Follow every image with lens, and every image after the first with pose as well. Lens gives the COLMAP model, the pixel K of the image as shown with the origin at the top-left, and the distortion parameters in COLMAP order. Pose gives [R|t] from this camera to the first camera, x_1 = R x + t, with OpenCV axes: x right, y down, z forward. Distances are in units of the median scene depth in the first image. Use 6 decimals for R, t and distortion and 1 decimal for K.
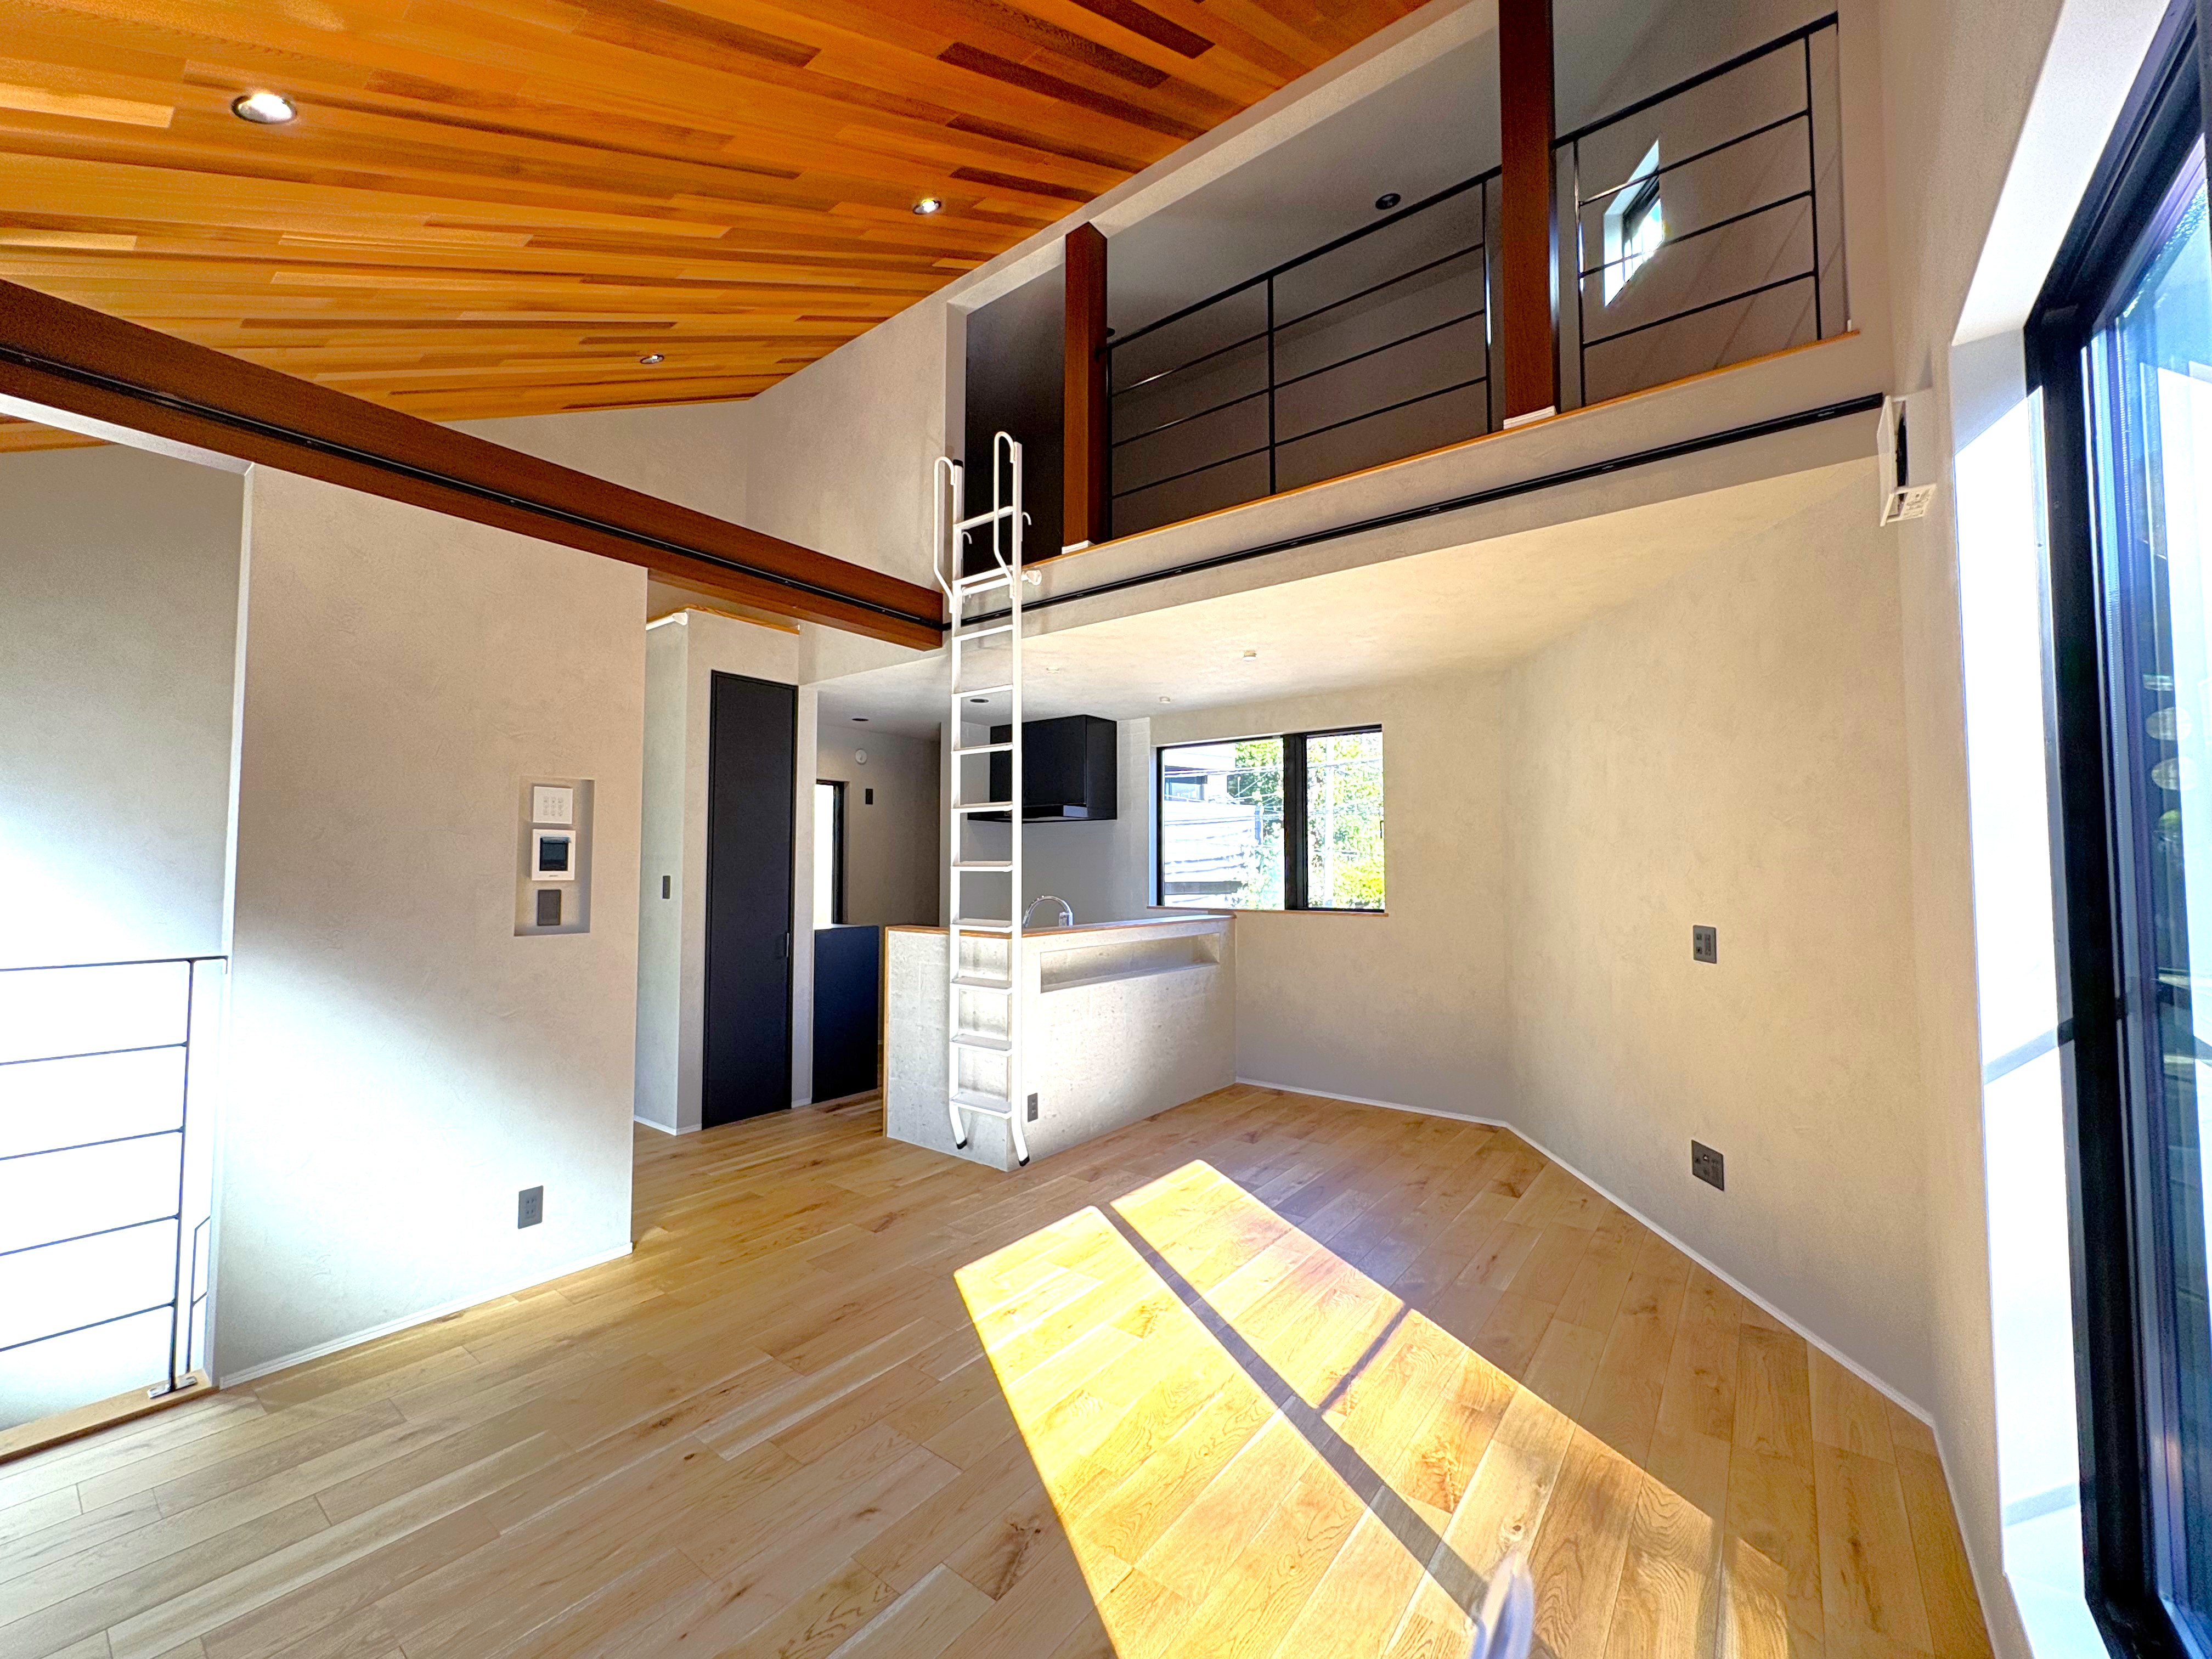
lens RADIAL K [[884.2, 0, 1100.3], [0, 884.2, 831.9], [0, 0, 1]] dist [0.002101, -0.000608]
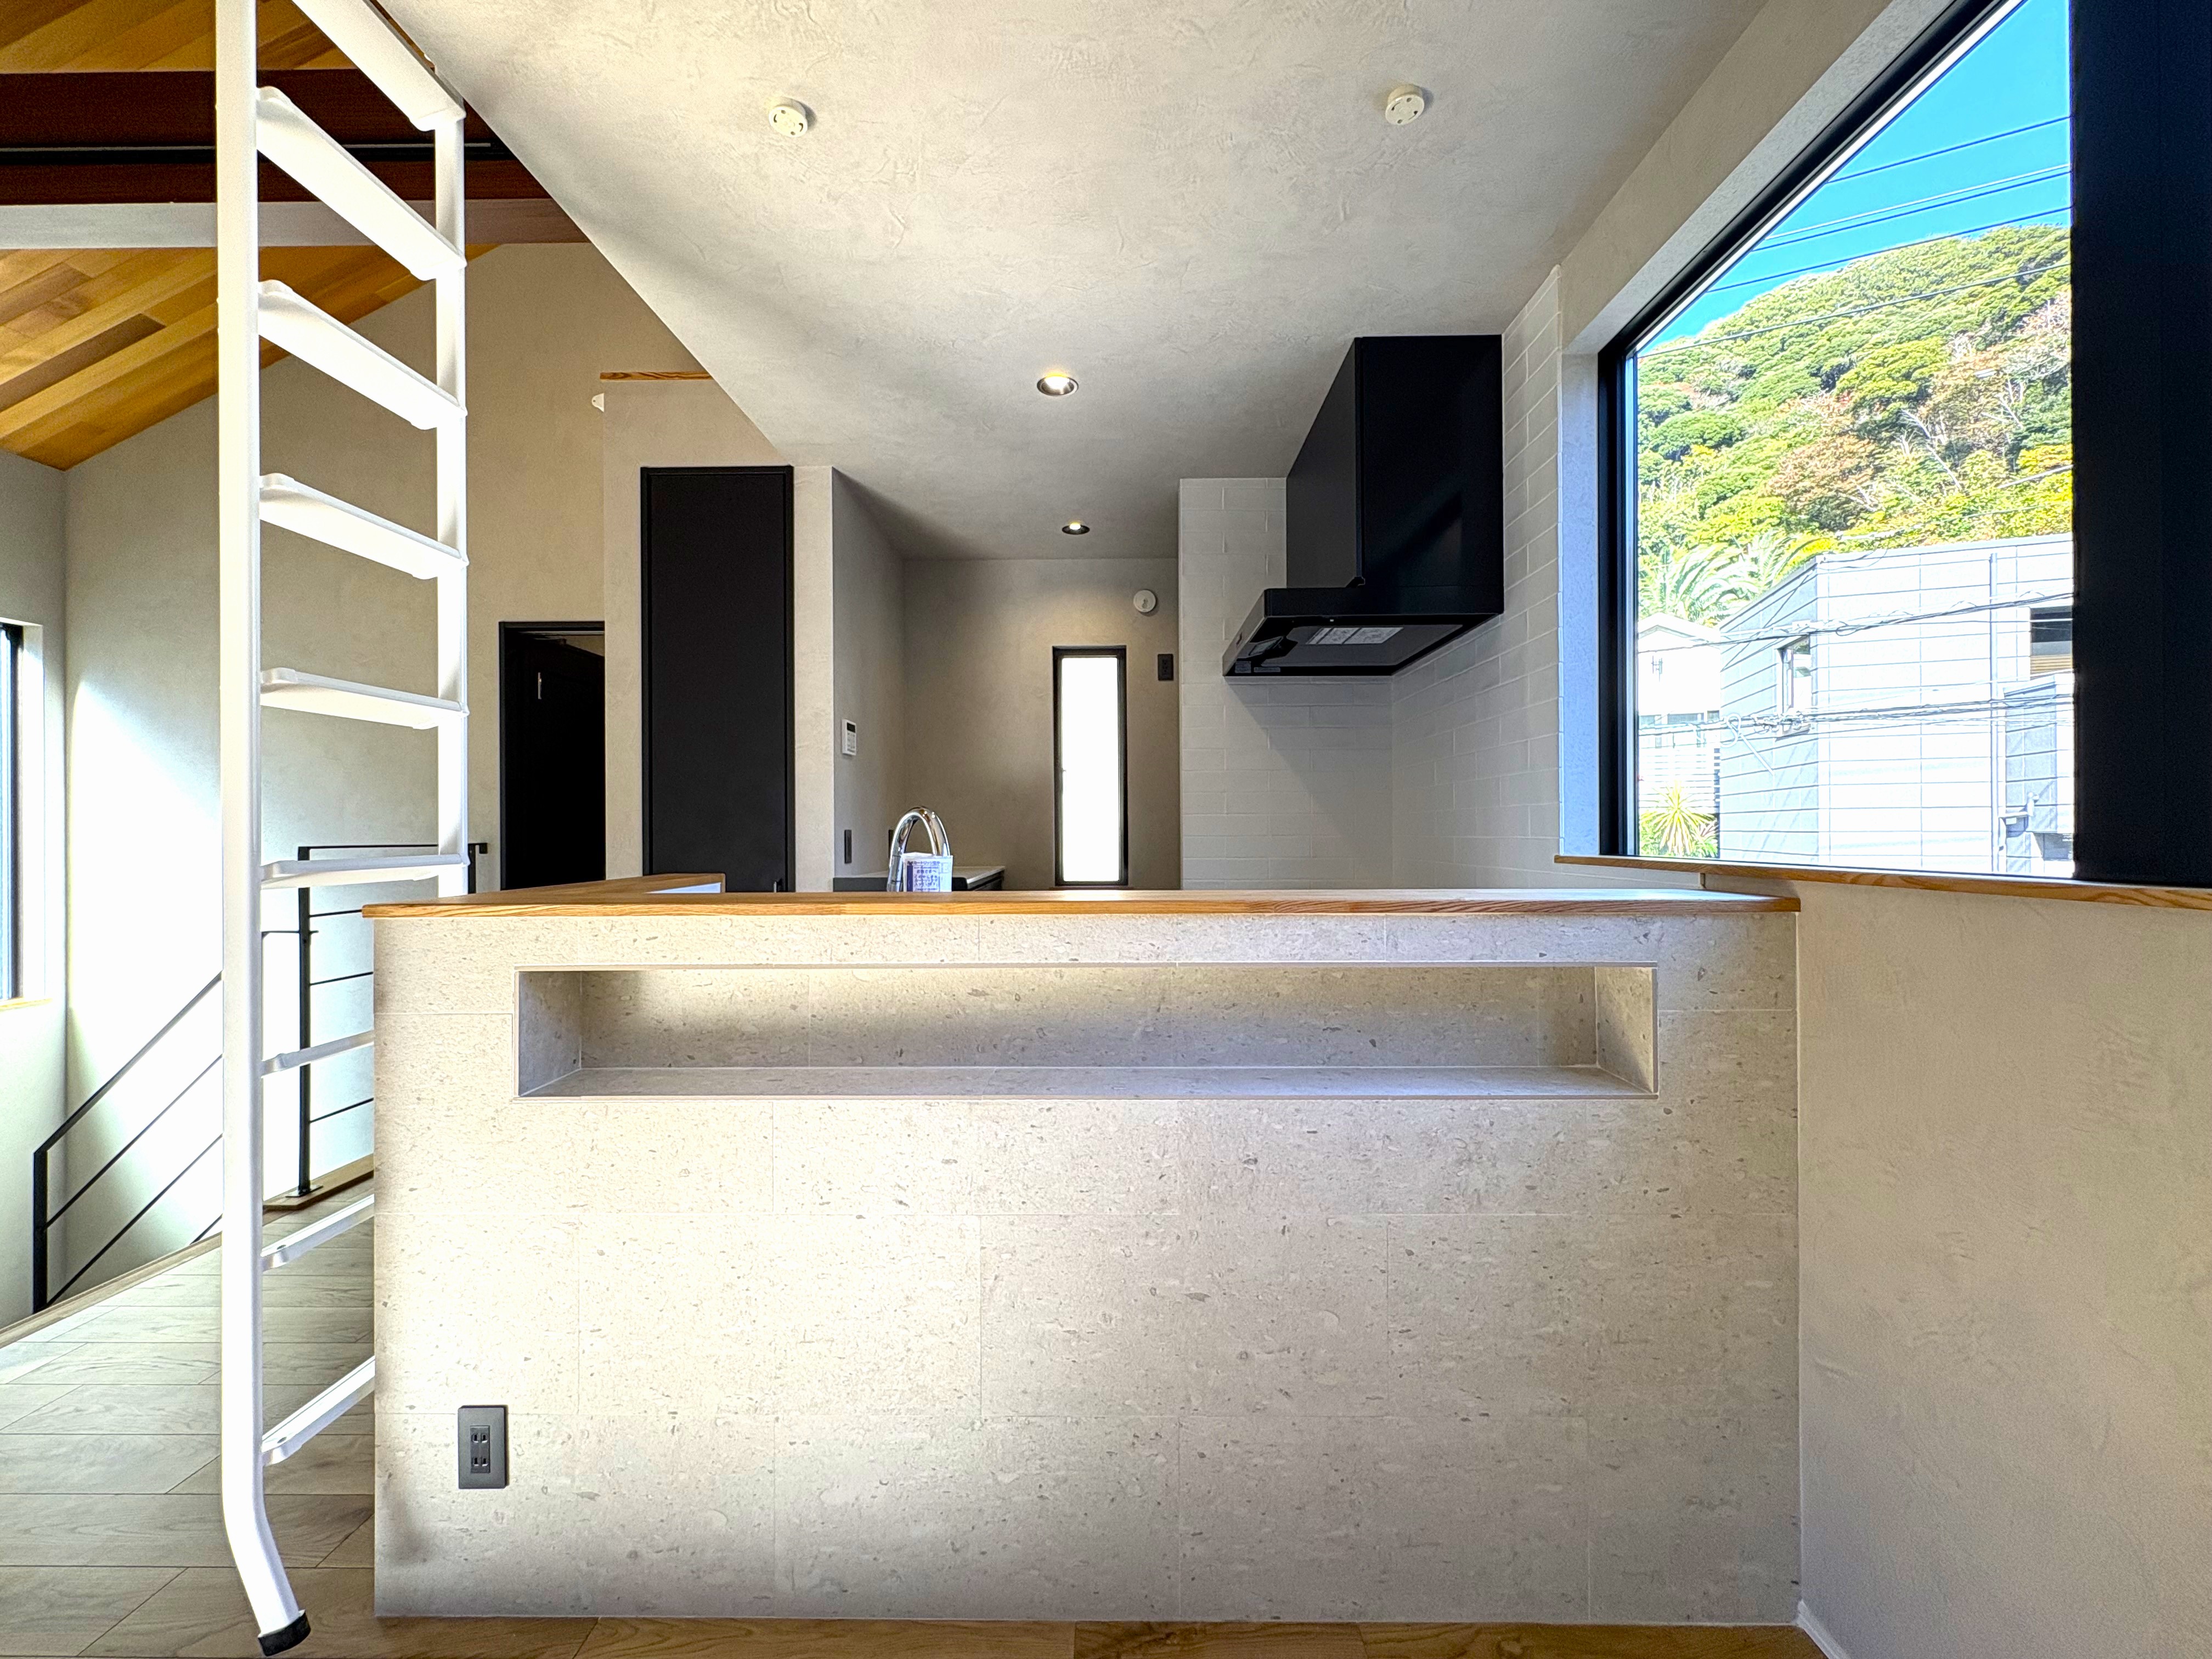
lens RADIAL K [[884.2, 0, 1118.9], [0, 884.2, 833.7], [0, 0, 1]] dist [0.002101, -0.000608]
pose [[0.618383, 0.005208, -0.785859, 0.422401], [0.041146, 0.998392, 0.038994, 0.107712], [0.784799, -0.056448, 0.617175, 1.301338]]
